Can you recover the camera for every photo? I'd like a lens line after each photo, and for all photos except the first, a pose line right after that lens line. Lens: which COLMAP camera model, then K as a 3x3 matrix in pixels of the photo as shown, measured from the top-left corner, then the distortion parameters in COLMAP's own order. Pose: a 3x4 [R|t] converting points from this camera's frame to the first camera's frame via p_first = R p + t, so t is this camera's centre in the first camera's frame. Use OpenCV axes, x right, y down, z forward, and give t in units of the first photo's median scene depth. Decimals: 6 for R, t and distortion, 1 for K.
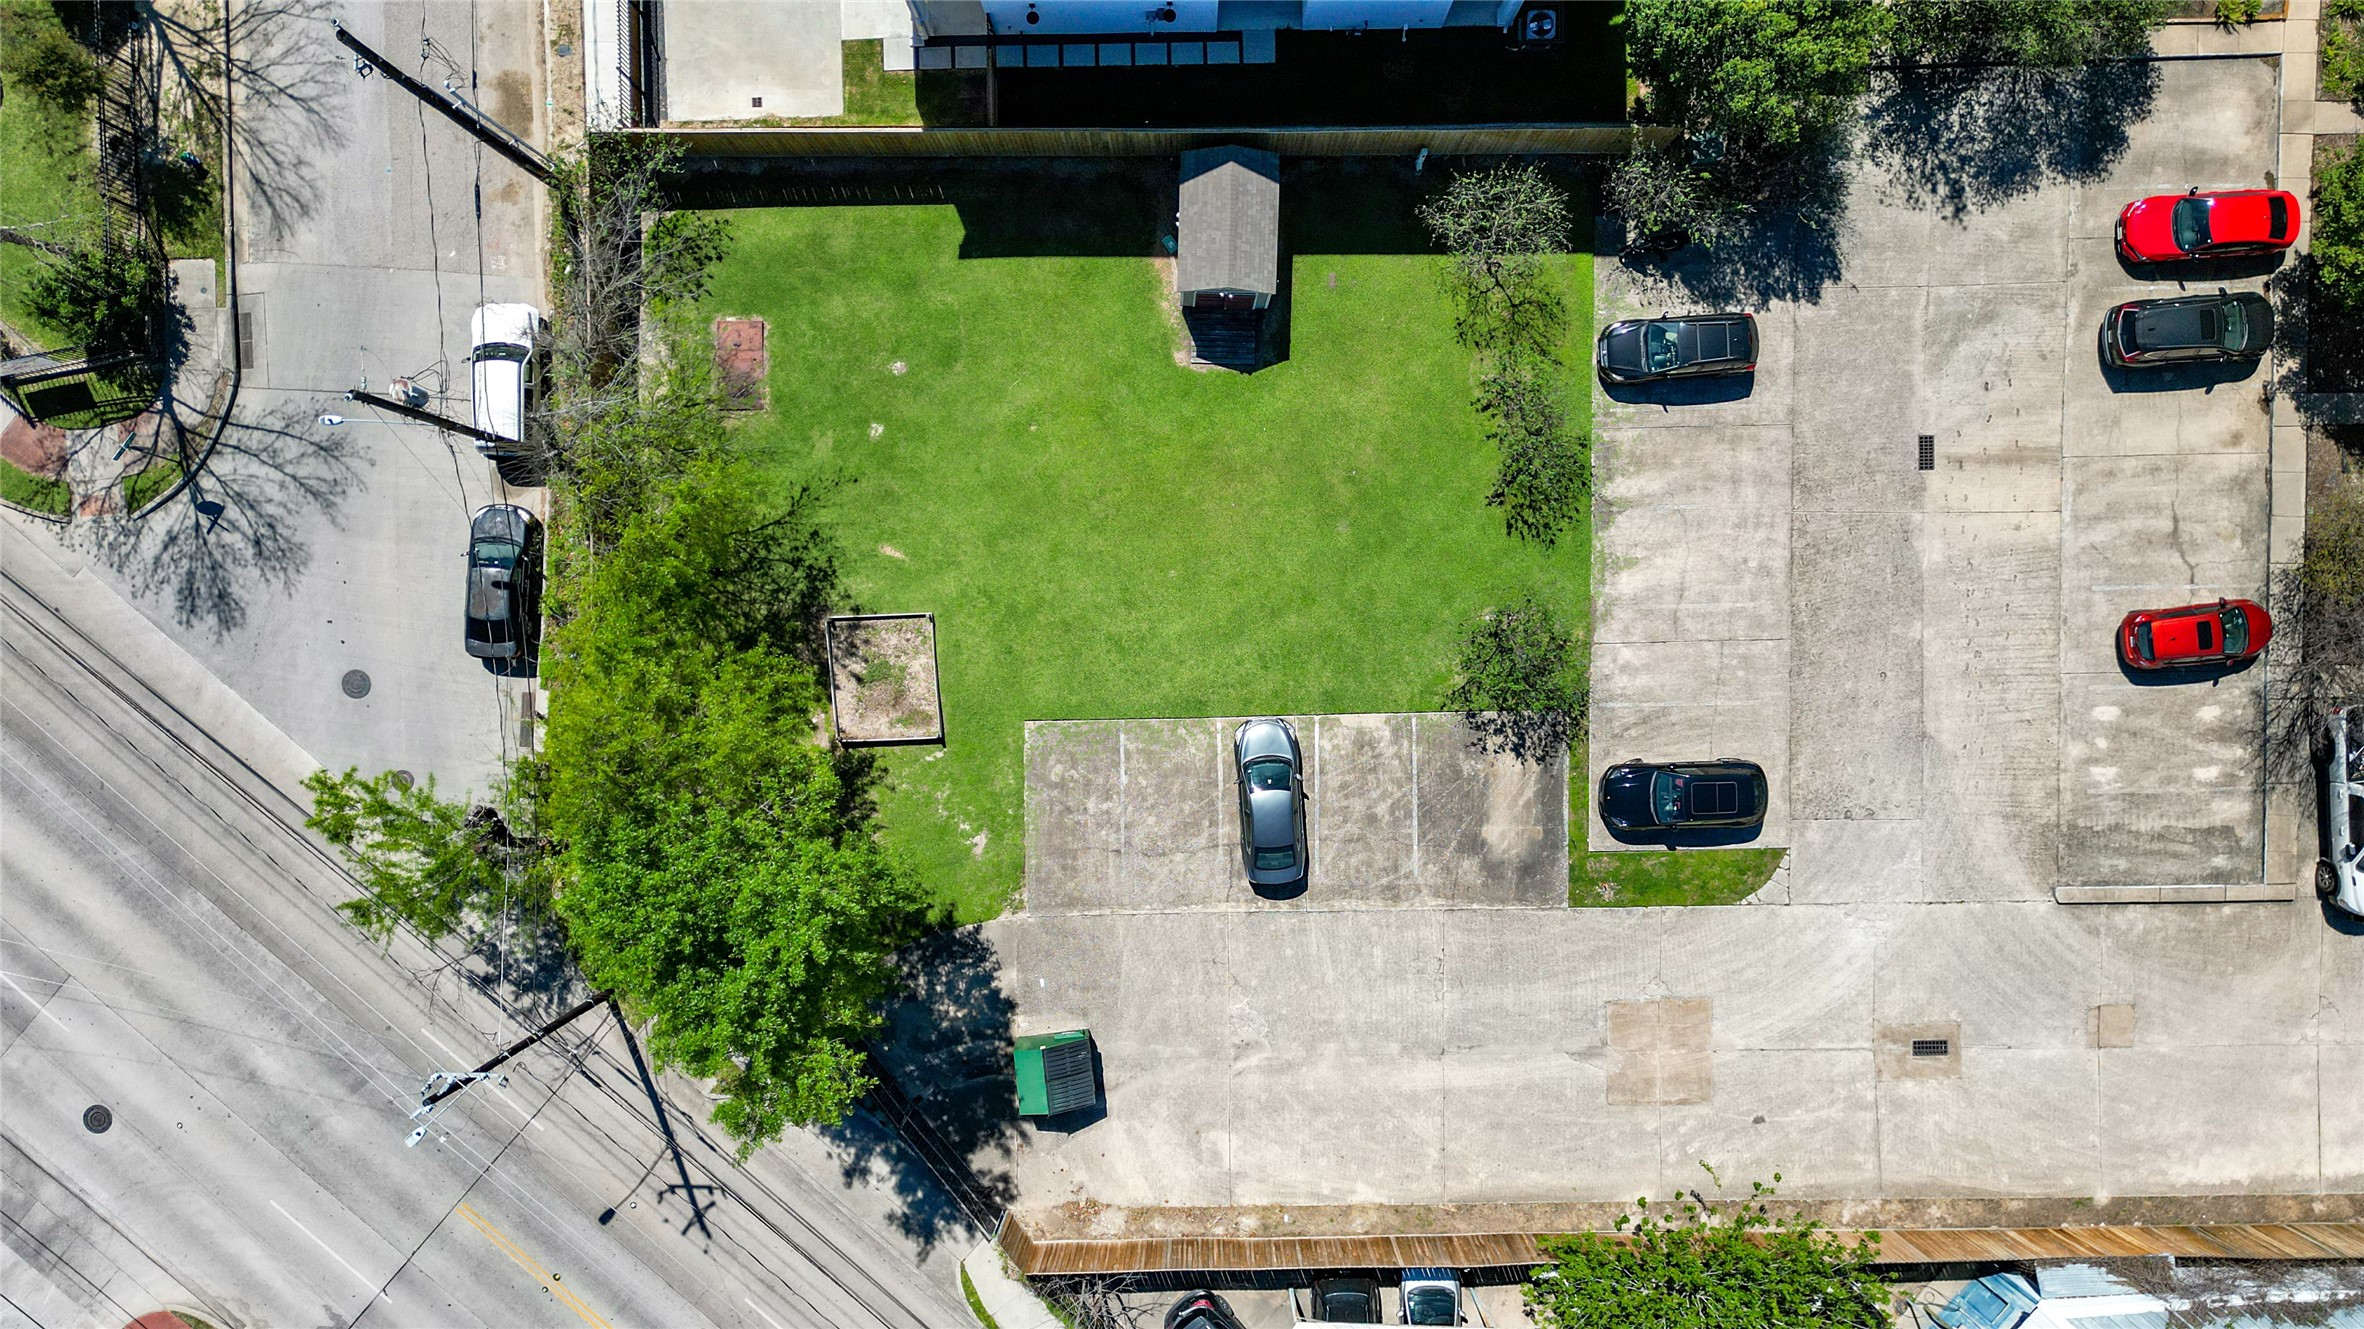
lens RADIAL K [[1649.6, 0, 1182.0], [0, 1649.6, 664.5], [0, 0, 1]] dist [0.096379, -0.094499]
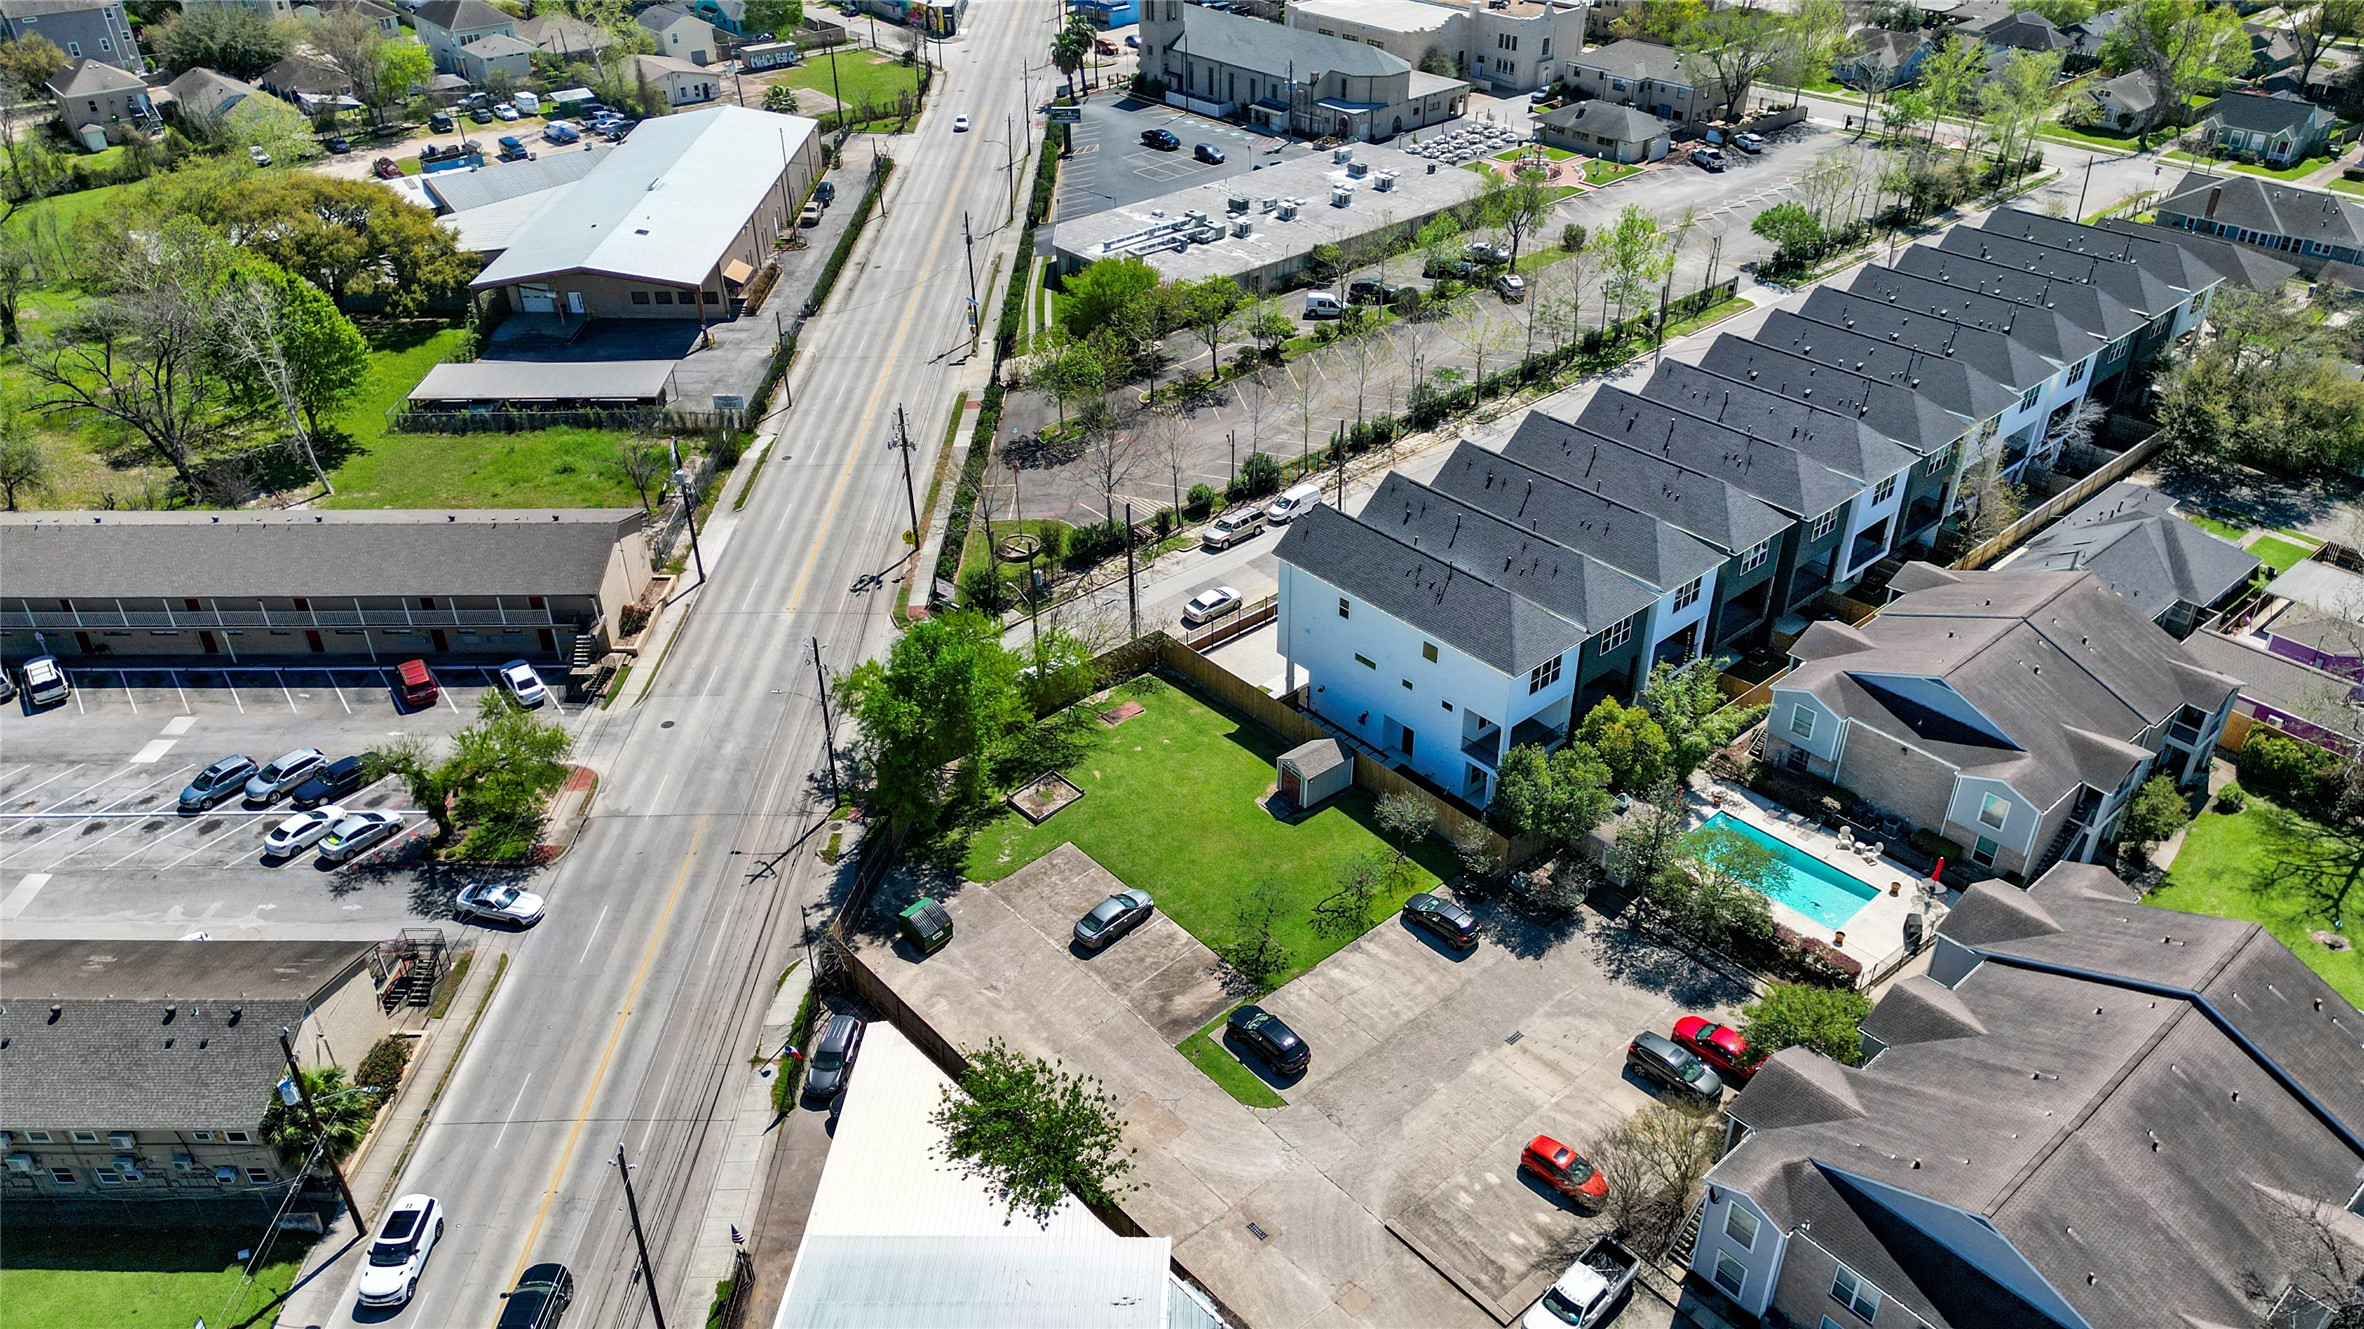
lens RADIAL K [[1651.7, 0, 1182.0], [0, 1651.7, 664.5], [0, 0, 1]] dist [0.076835, -0.071344]
pose [[0.644610, 0.402893, -0.649735, 1.174010], [-0.764509, 0.337436, -0.549239, 0.932214], [-0.002041, 0.850773, 0.525530, -0.207570]]
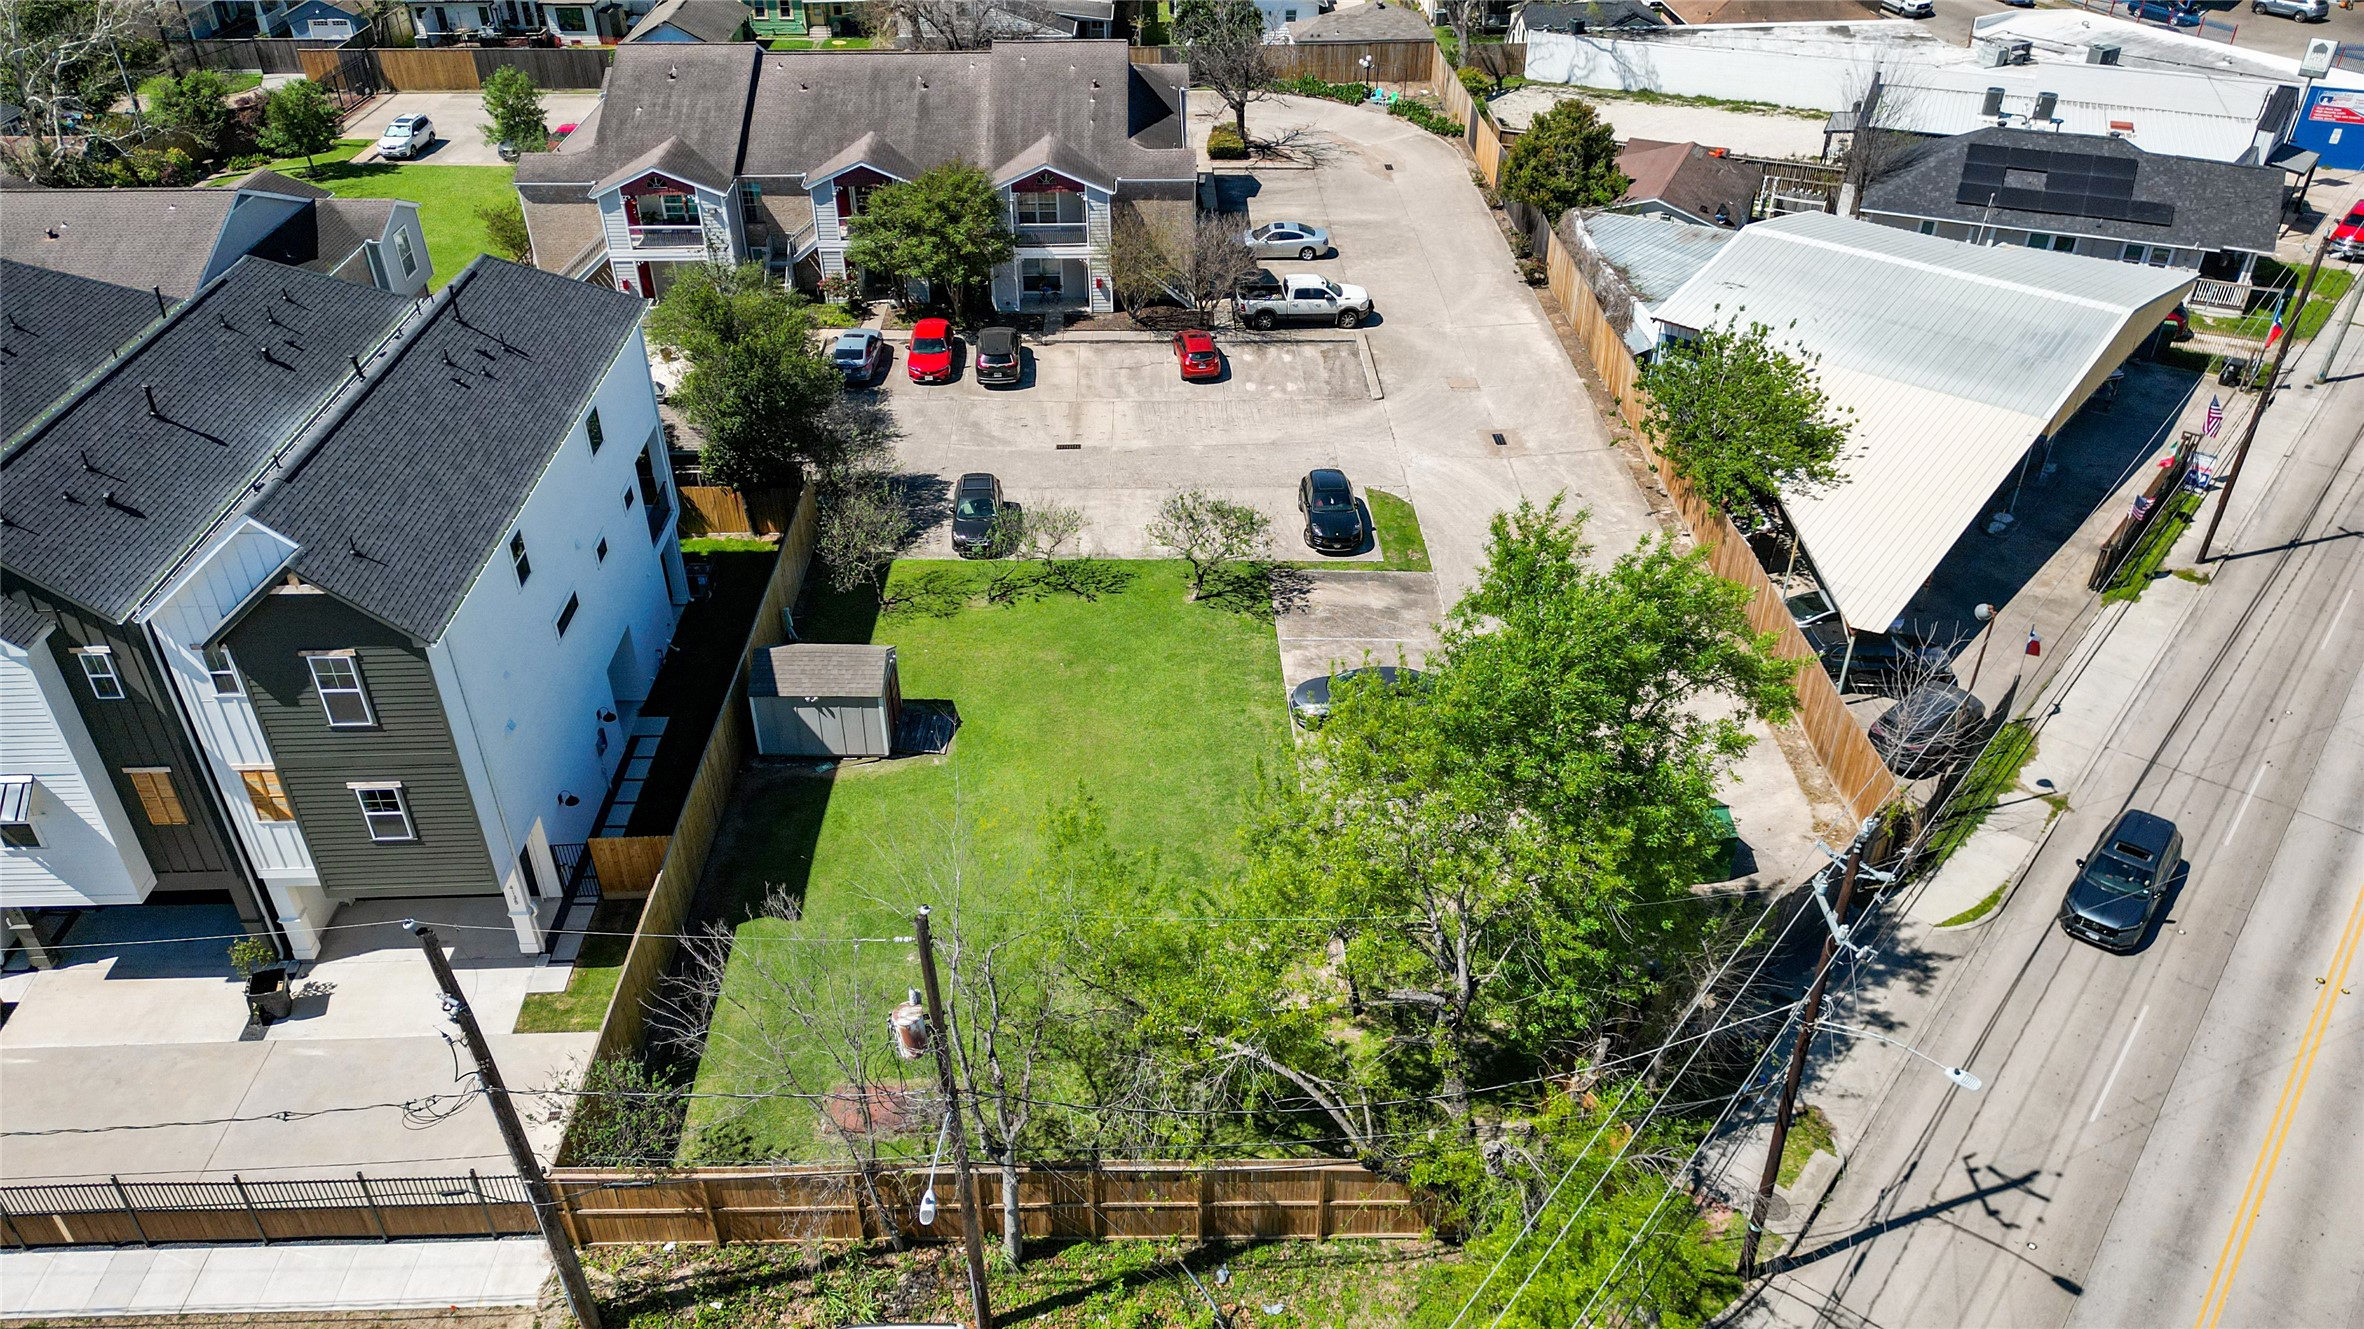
lens RADIAL K [[1651.7, 0, 1182.0], [0, 1651.7, 664.5], [0, 0, 1]] dist [0.076835, -0.071344]
pose [[-0.009572, -0.561168, 0.827647, -0.786203], [0.999515, -0.029893, -0.008709, -0.026663], [0.029628, 0.827162, 0.561182, 0.387335]]
